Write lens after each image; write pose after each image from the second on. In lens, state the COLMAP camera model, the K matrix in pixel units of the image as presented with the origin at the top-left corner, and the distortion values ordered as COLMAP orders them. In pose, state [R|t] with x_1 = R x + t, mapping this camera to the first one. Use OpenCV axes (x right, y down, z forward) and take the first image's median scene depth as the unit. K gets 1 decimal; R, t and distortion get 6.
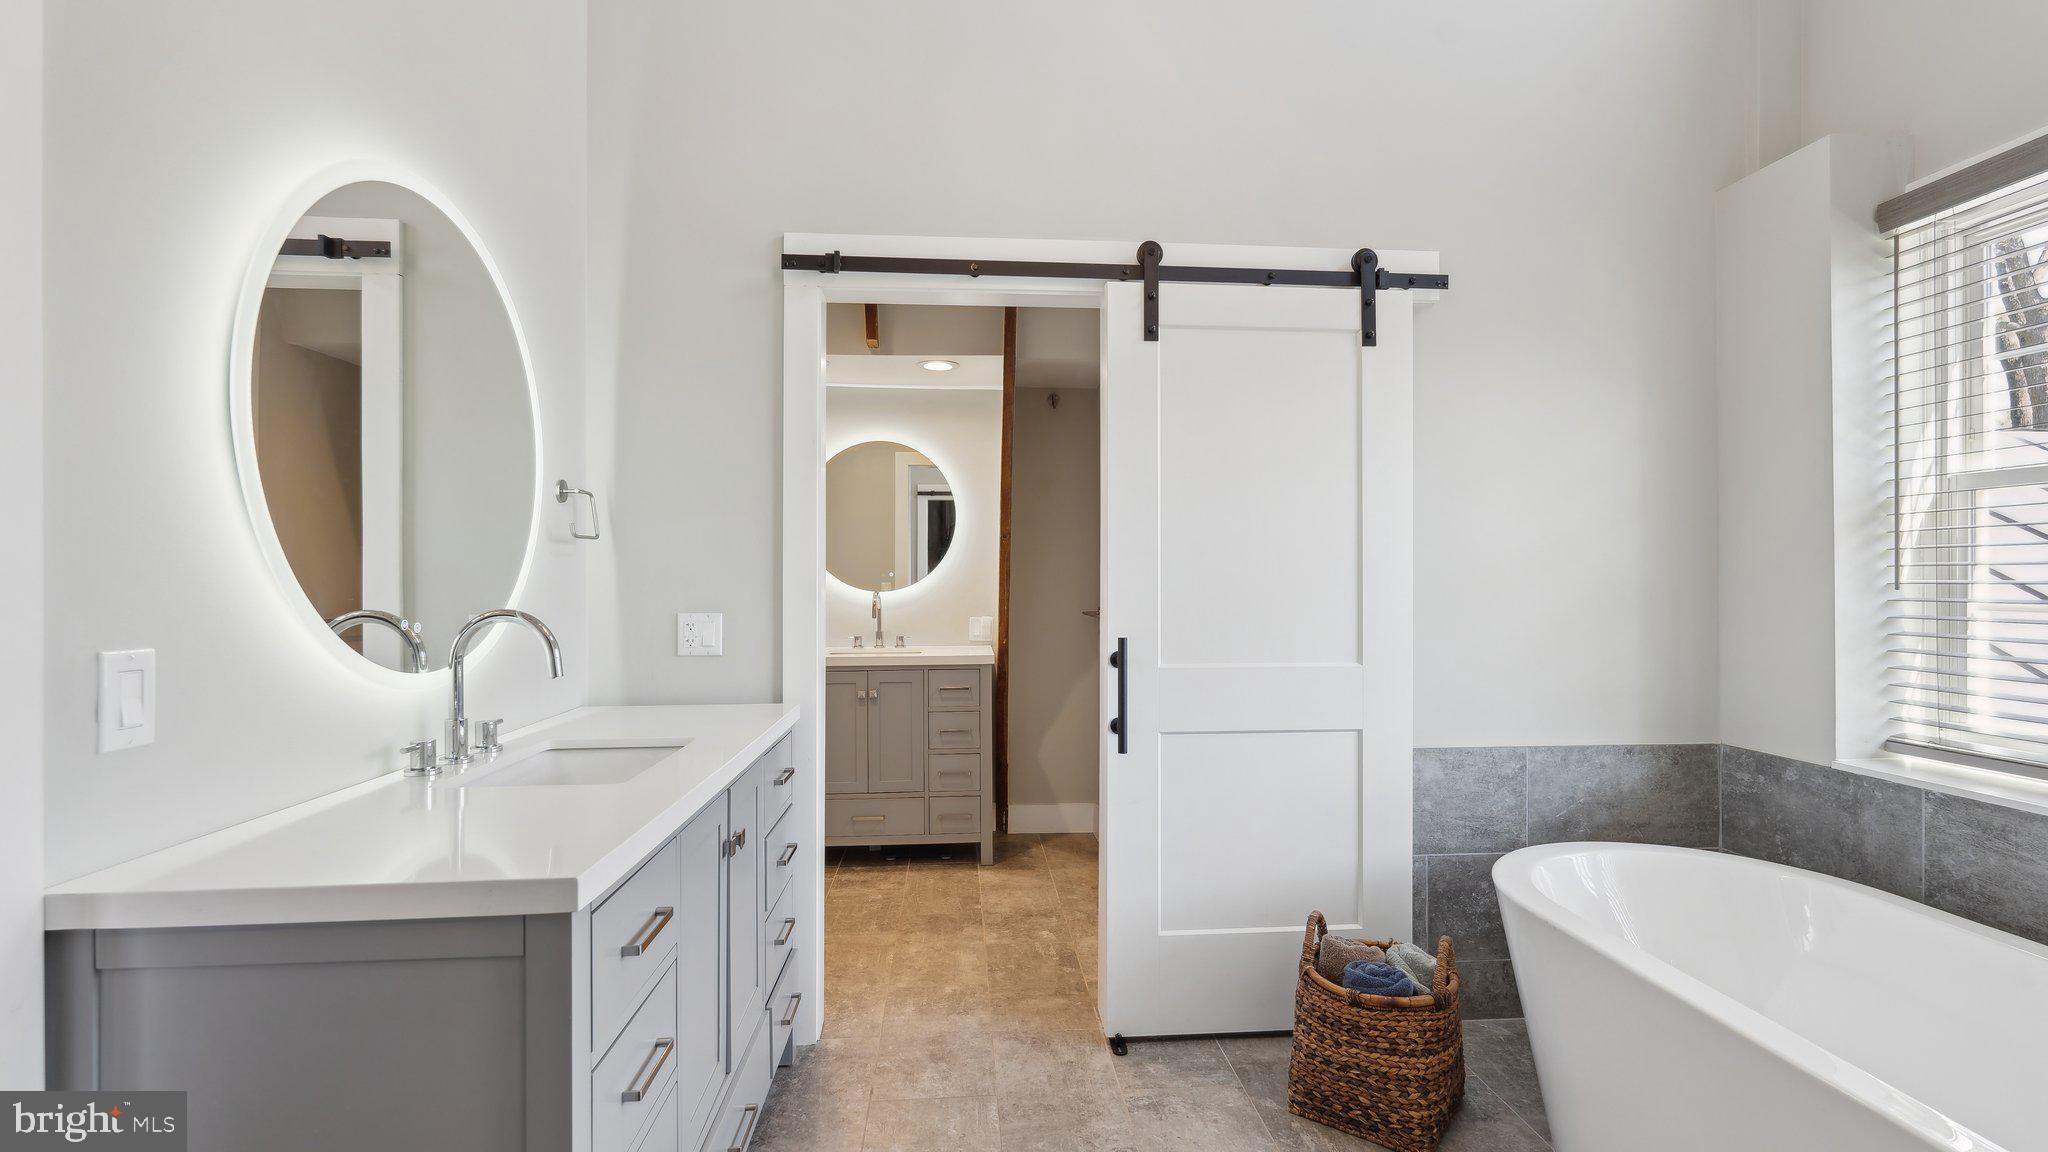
lens RADIAL K [[914.4, 0, 1030.3], [0, 914.4, 574.4], [0, 0, 1]] dist [0.012132, 0.000393]
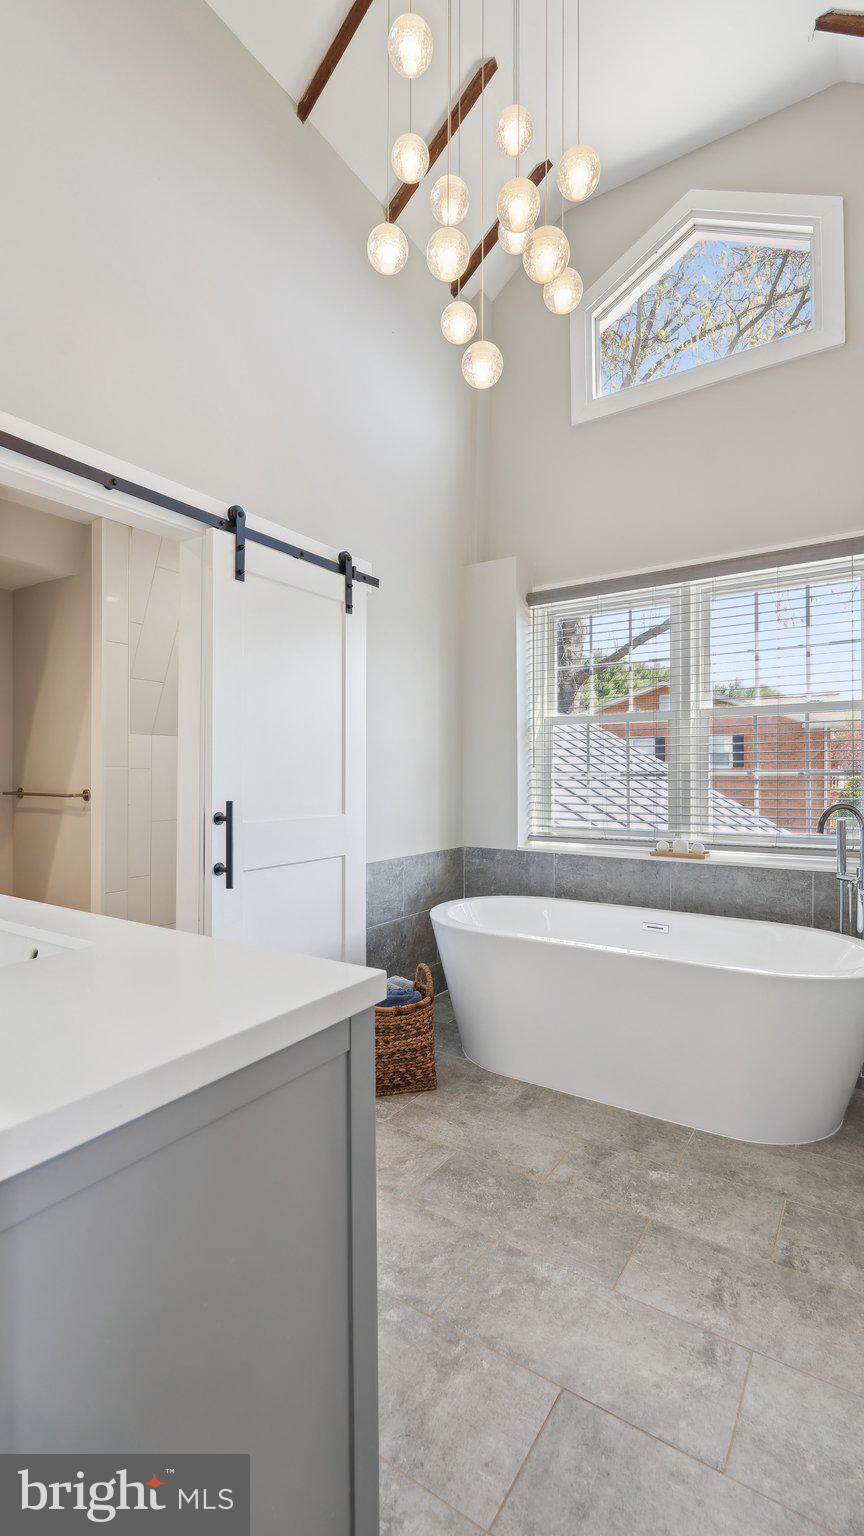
lens RADIAL K [[685.8, 0, 432.0], [0, 685.8, 768.0], [0, 0, 1]] dist [0.012132, 0.000393]
pose [[0.621412, 0.005412, 0.783465, -0.478887], [-0.002364, 0.999985, -0.005033, 0.024805], [-0.783480, 0.001276, 0.621415, 0.149179]]
